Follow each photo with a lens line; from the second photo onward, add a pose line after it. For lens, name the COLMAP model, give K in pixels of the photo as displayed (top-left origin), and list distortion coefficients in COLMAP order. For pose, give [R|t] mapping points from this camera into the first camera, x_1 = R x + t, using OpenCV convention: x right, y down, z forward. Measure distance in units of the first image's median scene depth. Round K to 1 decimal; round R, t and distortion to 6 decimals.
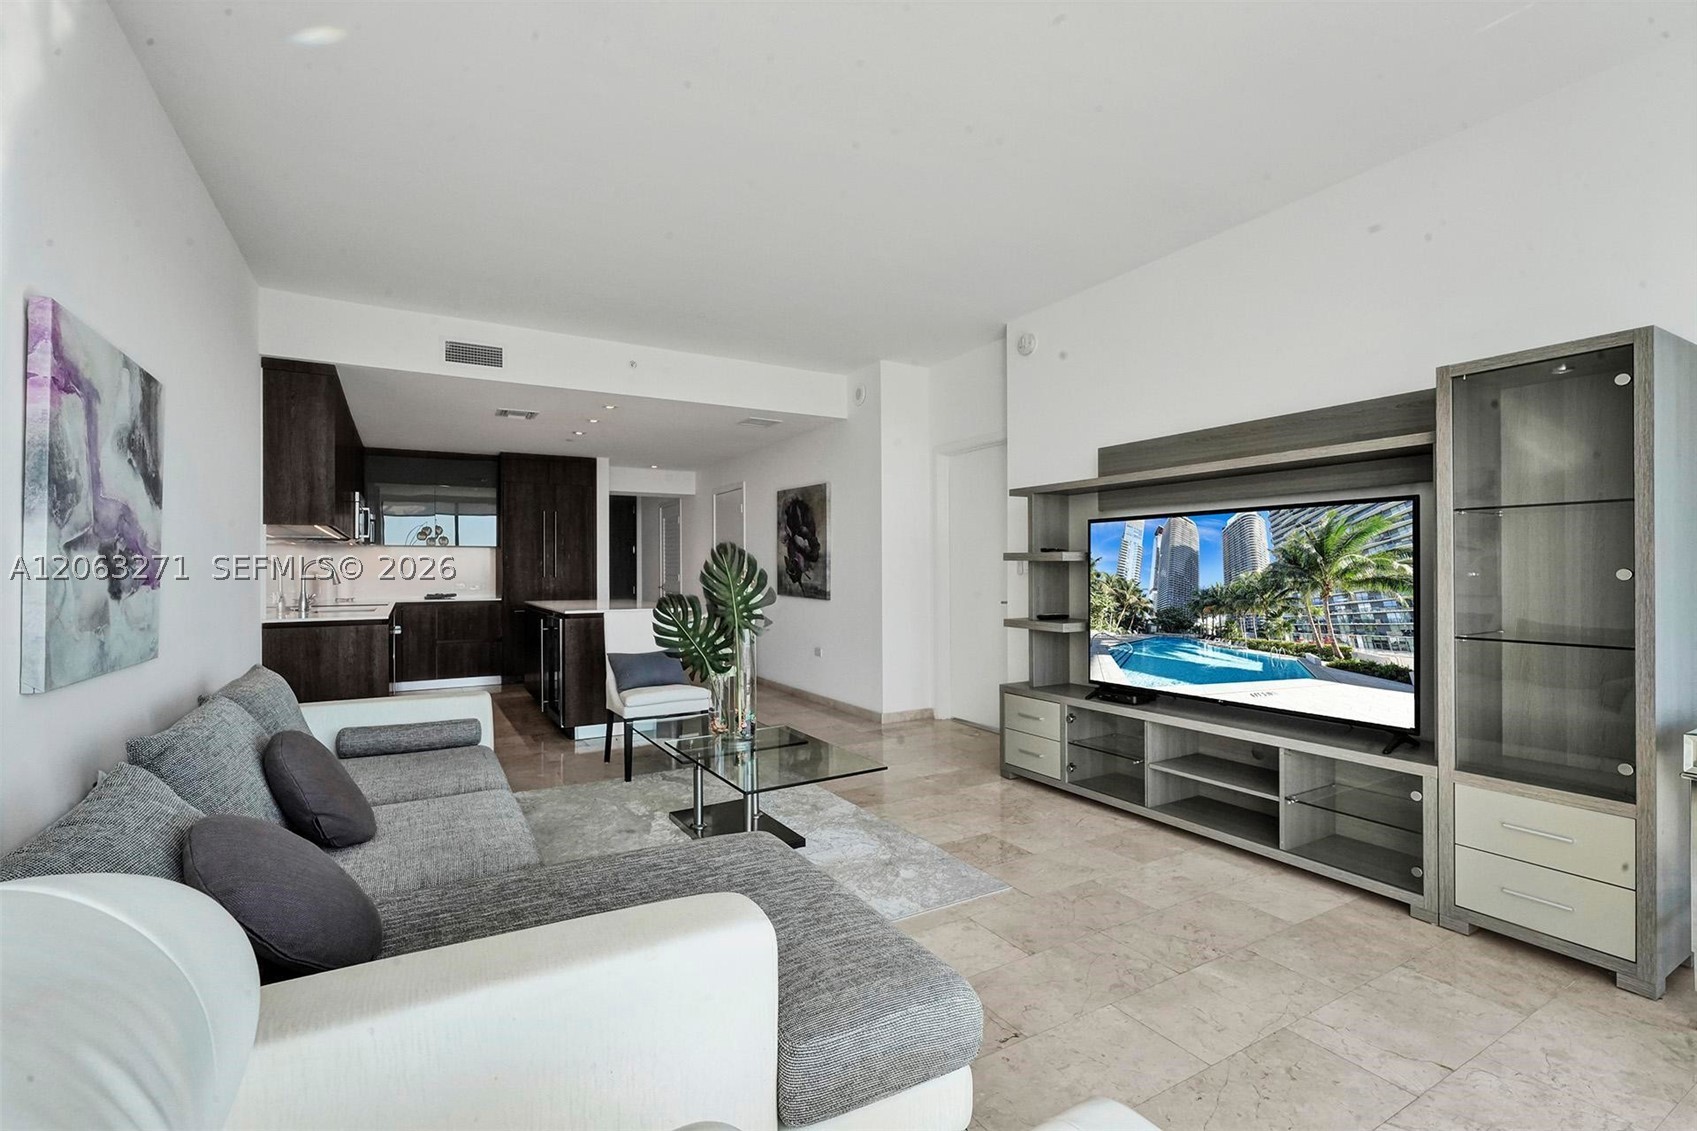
lens RADIAL K [[755.1, 0, 835.6], [0, 755.1, 571.3], [0, 0, 1]] dist [0.001387, -0.000909]
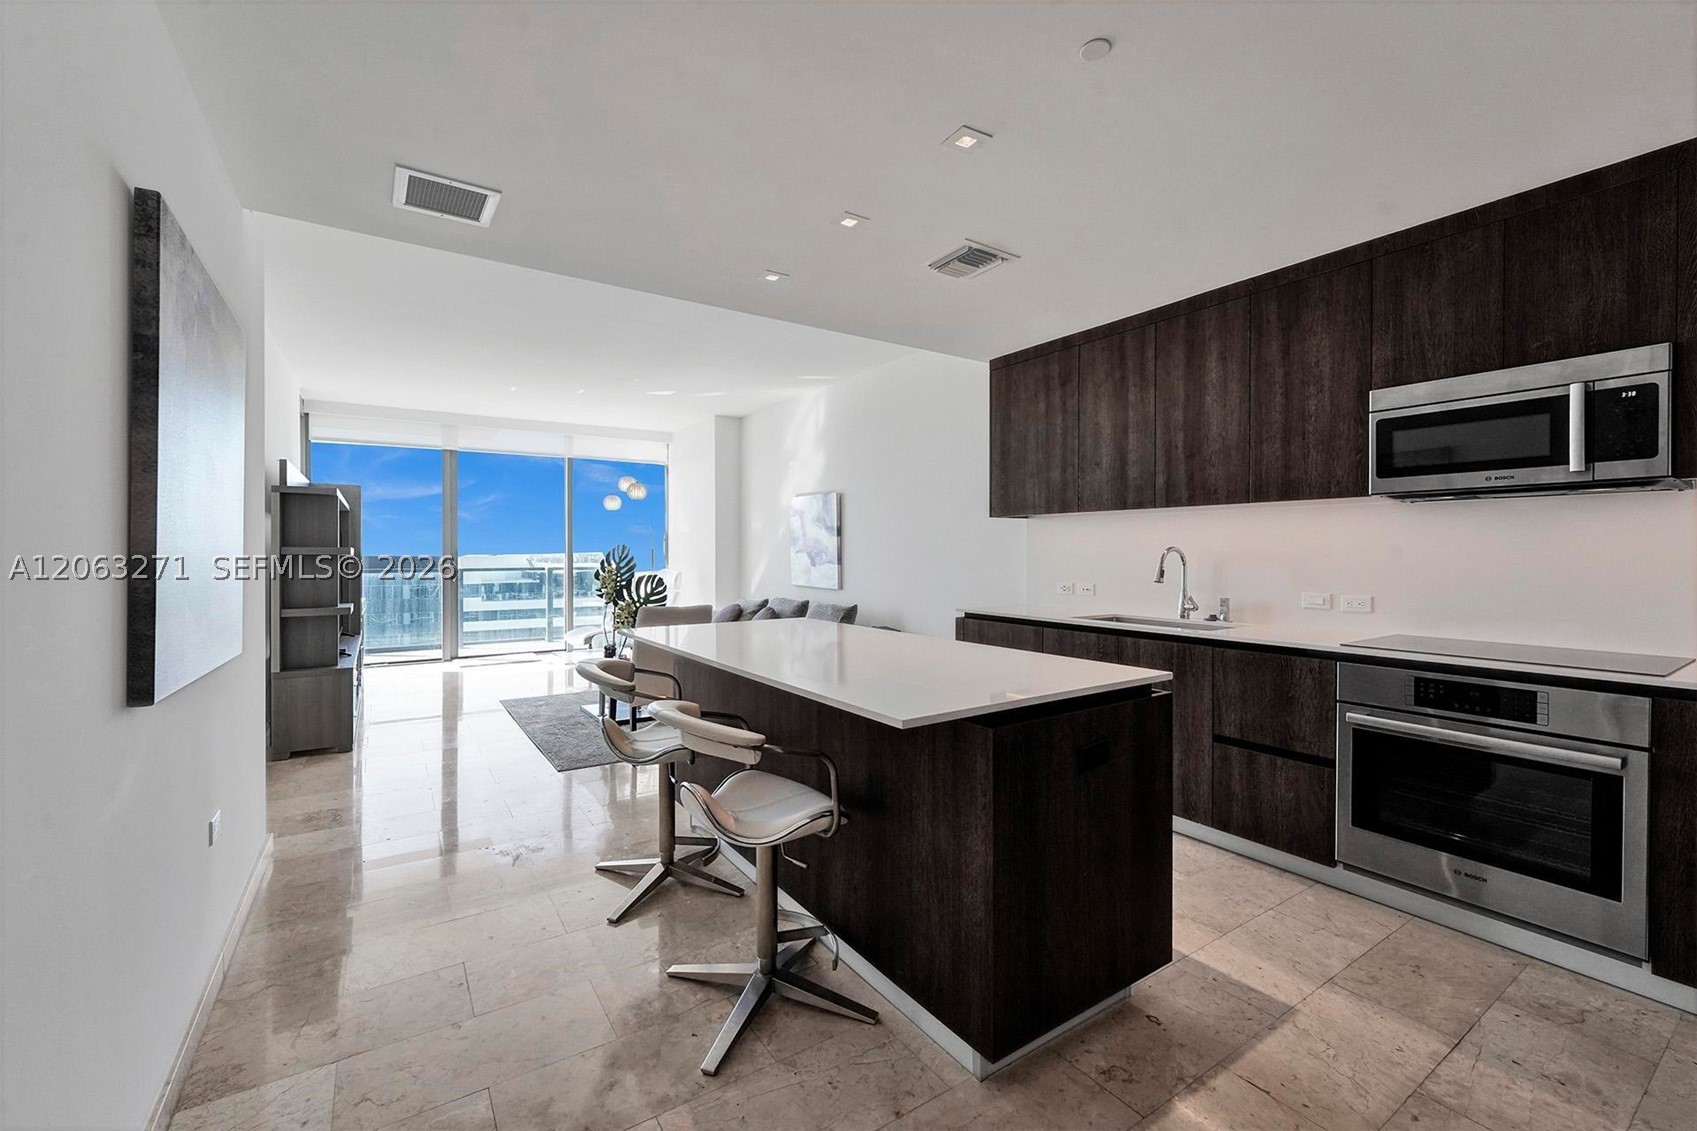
lens RADIAL K [[688.2, 0, 842.9], [0, 688.2, 553.3], [0, 0, 1]] dist [-0.000454, -0.000094]
pose [[-0.997725, 0.001002, -0.067413, -0.563006], [0.000987, 0.999999, 0.000255, -0.015931], [0.067414, 0.000188, -0.997725, 2.695755]]
